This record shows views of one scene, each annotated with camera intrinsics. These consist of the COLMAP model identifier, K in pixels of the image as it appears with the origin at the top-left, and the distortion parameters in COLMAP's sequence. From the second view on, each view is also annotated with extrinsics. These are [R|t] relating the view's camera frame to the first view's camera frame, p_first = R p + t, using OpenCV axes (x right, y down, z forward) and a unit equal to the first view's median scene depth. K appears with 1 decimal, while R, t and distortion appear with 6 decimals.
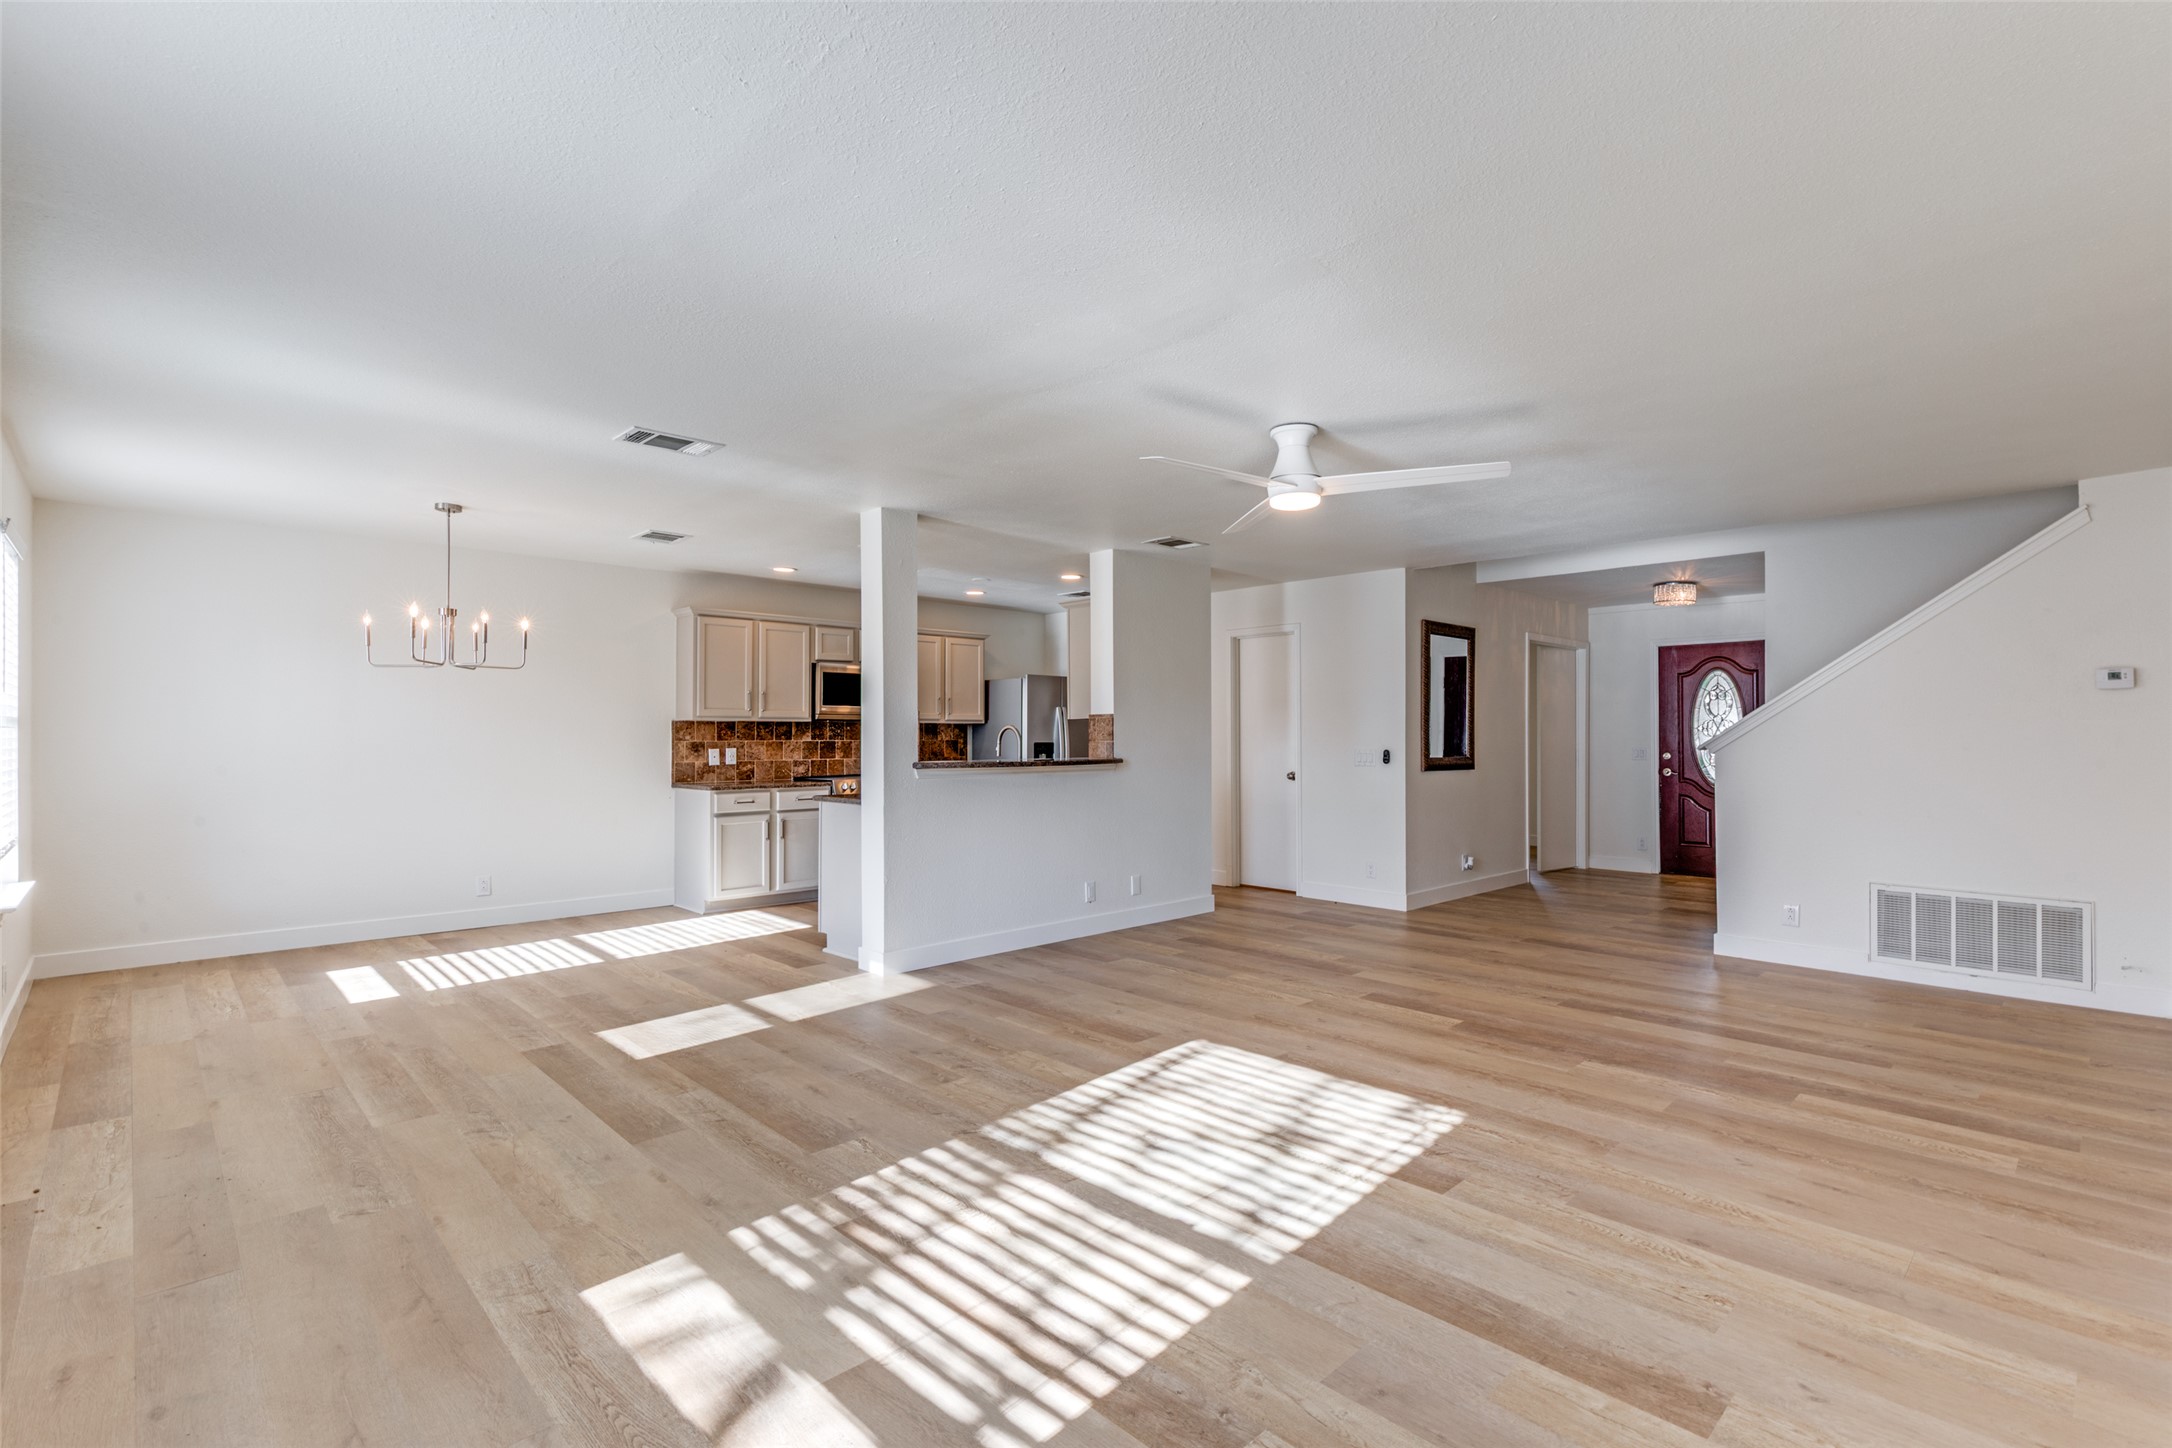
lens RADIAL K [[970.6, 0, 1140.0], [0, 970.6, 726.9], [0, 0, 1]] dist [-0.000843, -0.000094]
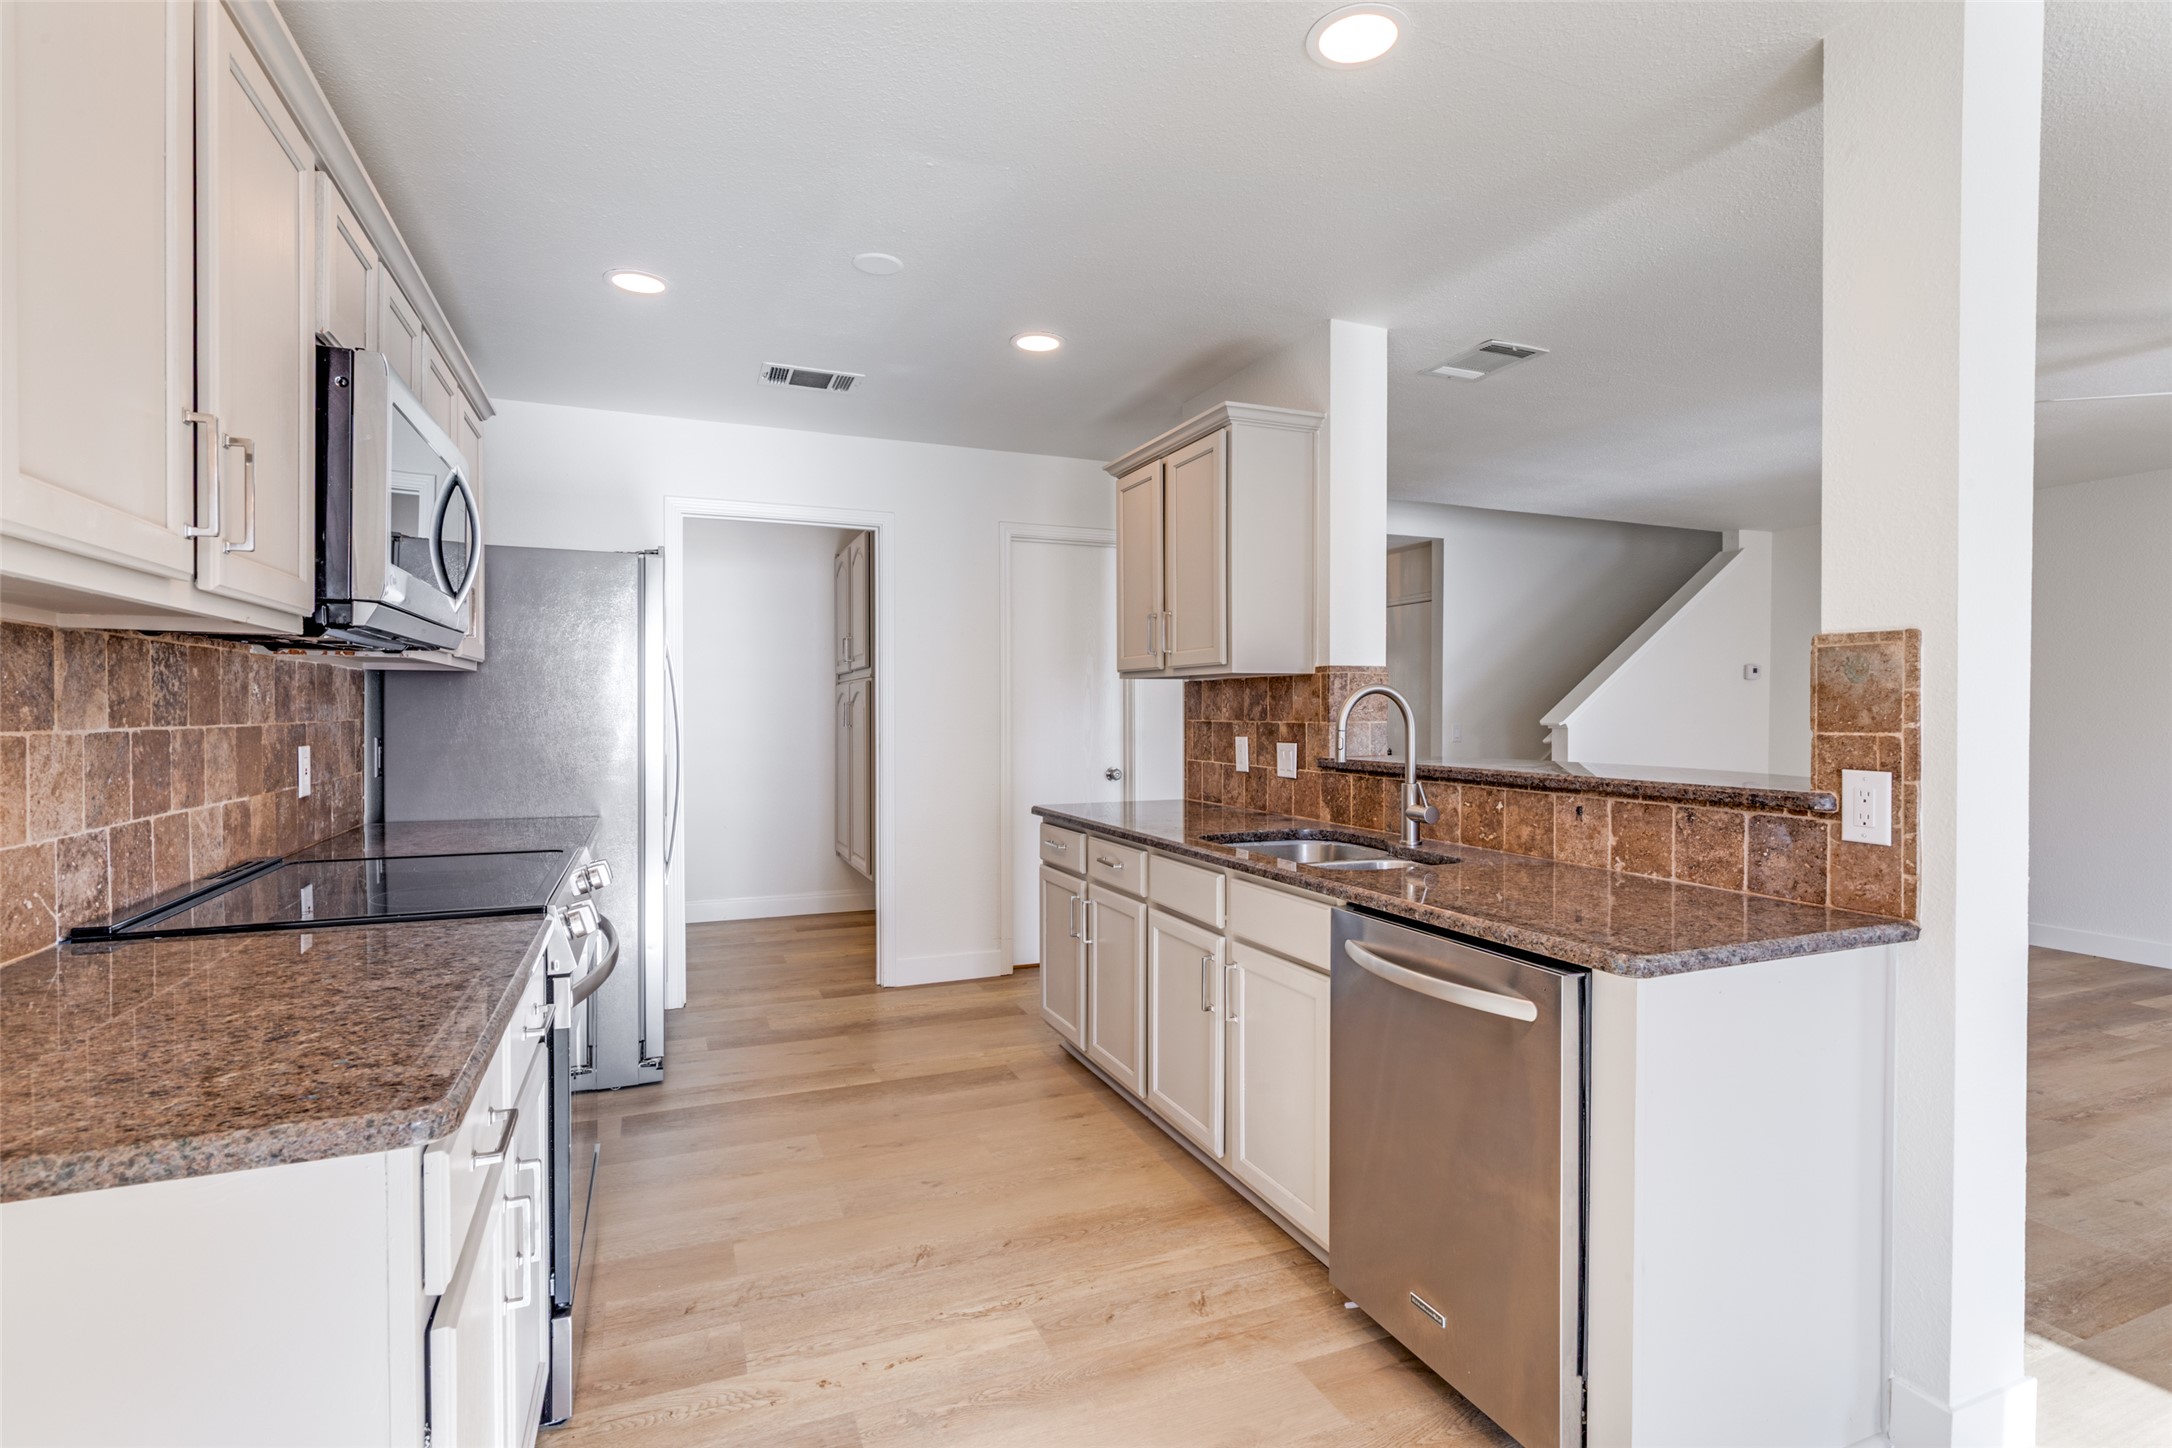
lens RADIAL K [[990.6, 0, 1082.6], [0, 990.6, 716.8], [0, 0, 1]] dist [-0.019166, 0.000662]
pose [[0.404081, -0.002320, 0.914720, -0.735707], [-0.006629, 0.999963, 0.005465, 0.015293], [-0.914699, -0.008272, 0.404051, 1.245033]]
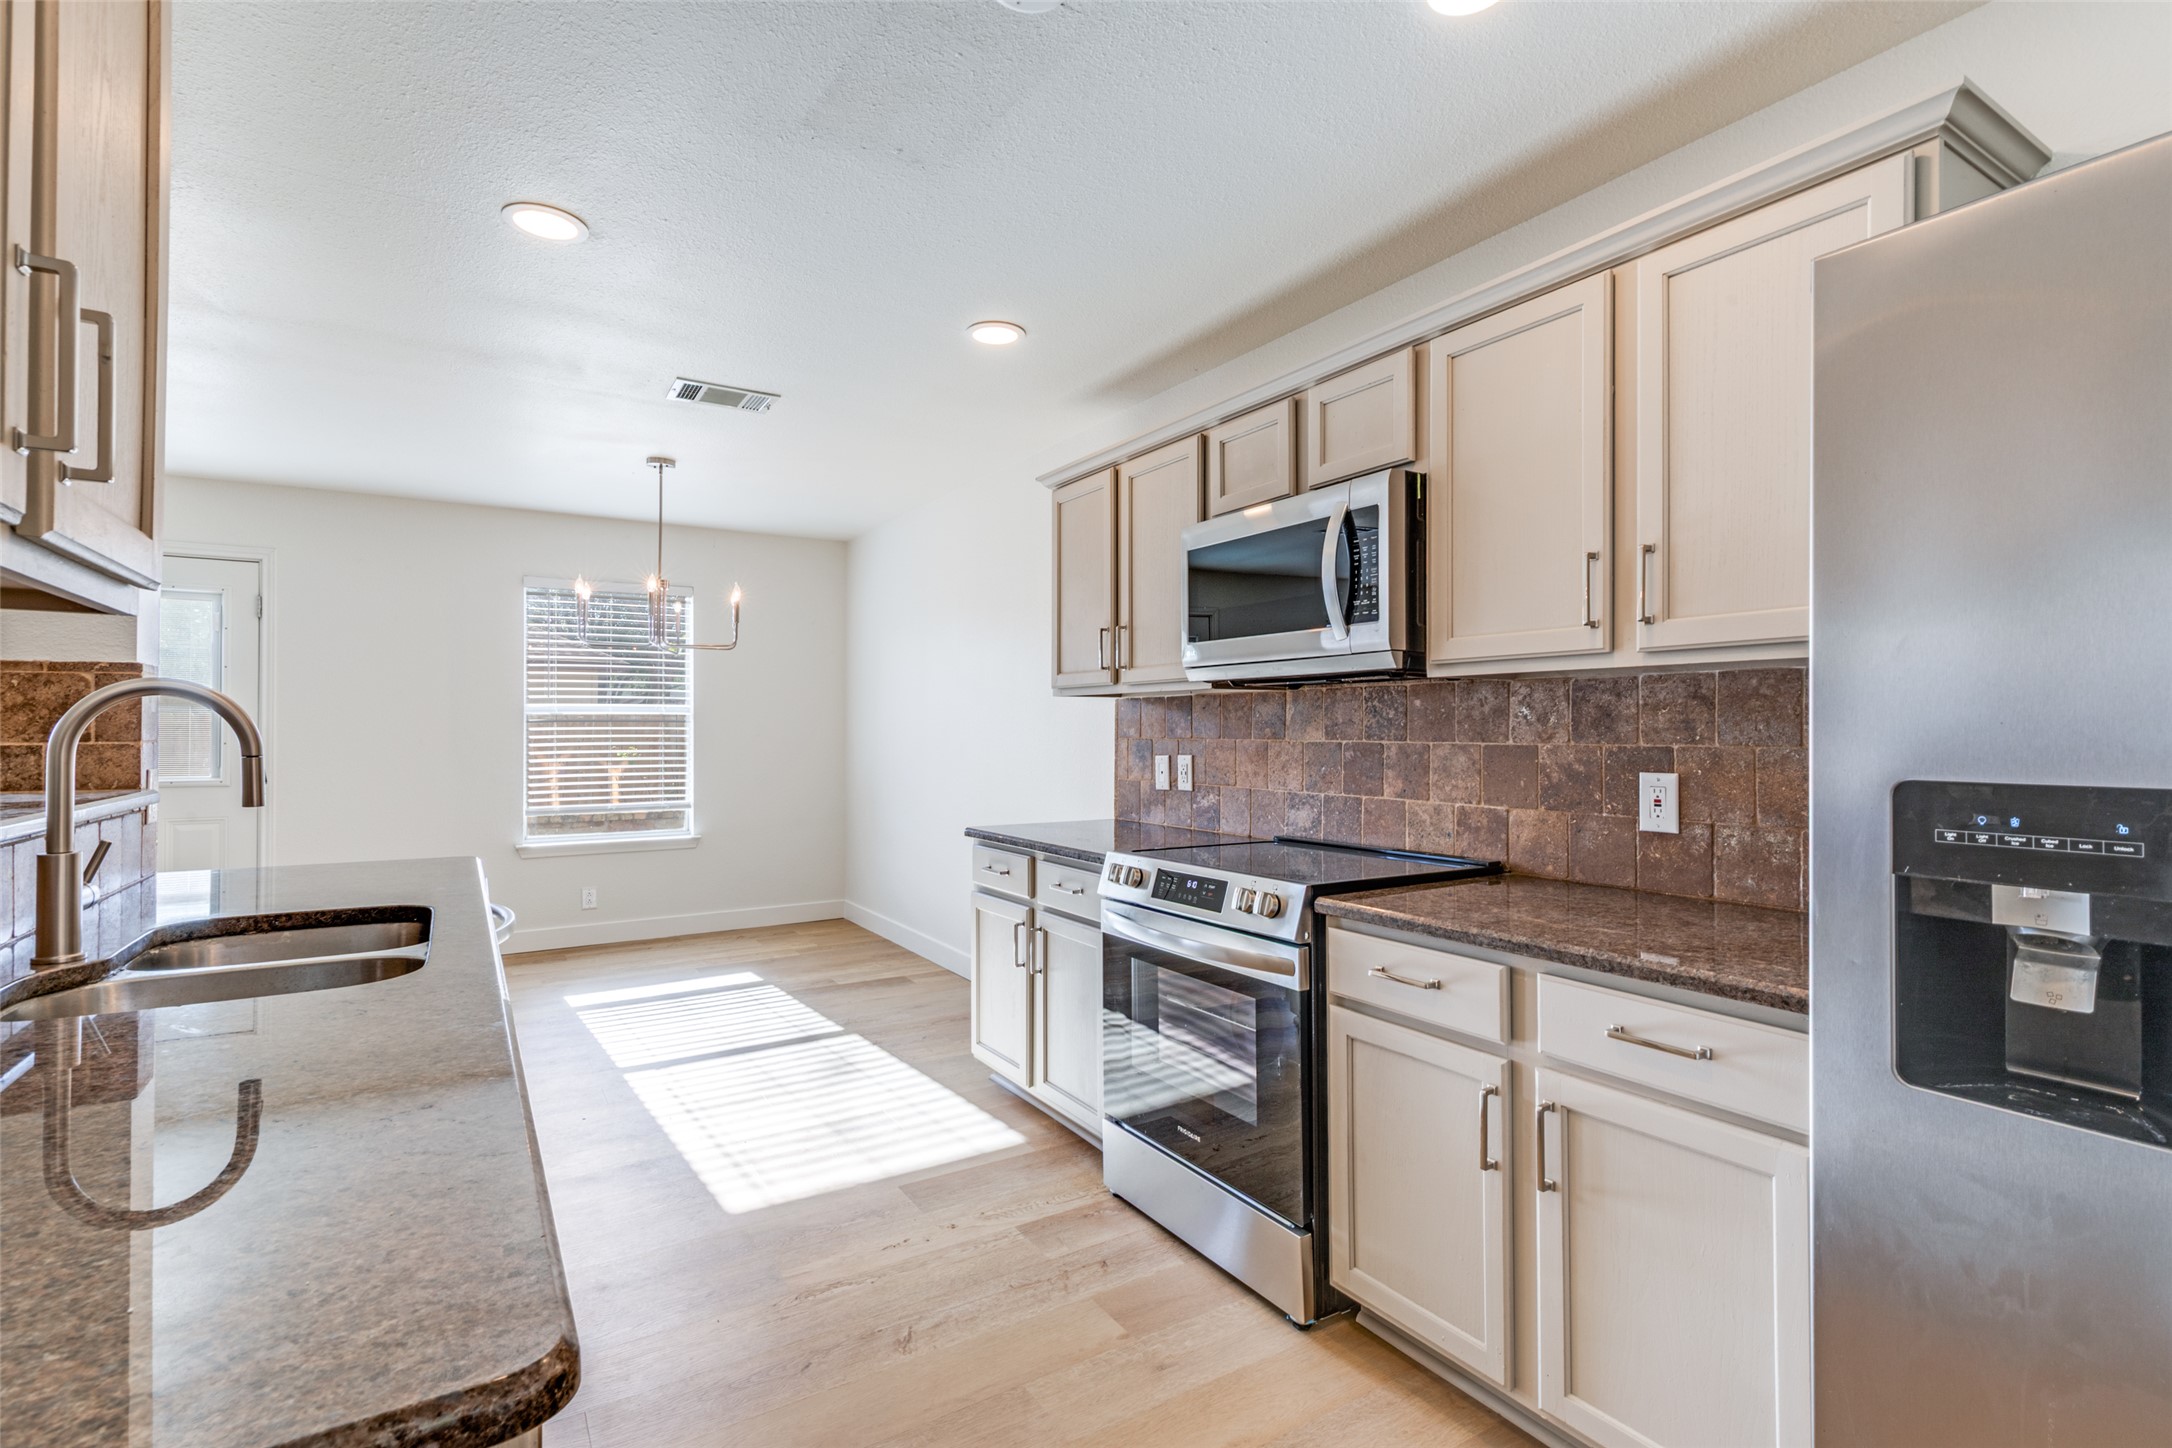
lens RADIAL K [[990.6, 0, 1082.6], [0, 990.6, 716.8], [0, 0, 1]] dist [-0.019166, 0.000662]
pose [[-0.242790, -0.006799, -0.970055, 0.054917], [0.006201, 0.999944, -0.008560, 0.013321], [0.970059, -0.008093, -0.242734, 1.680945]]
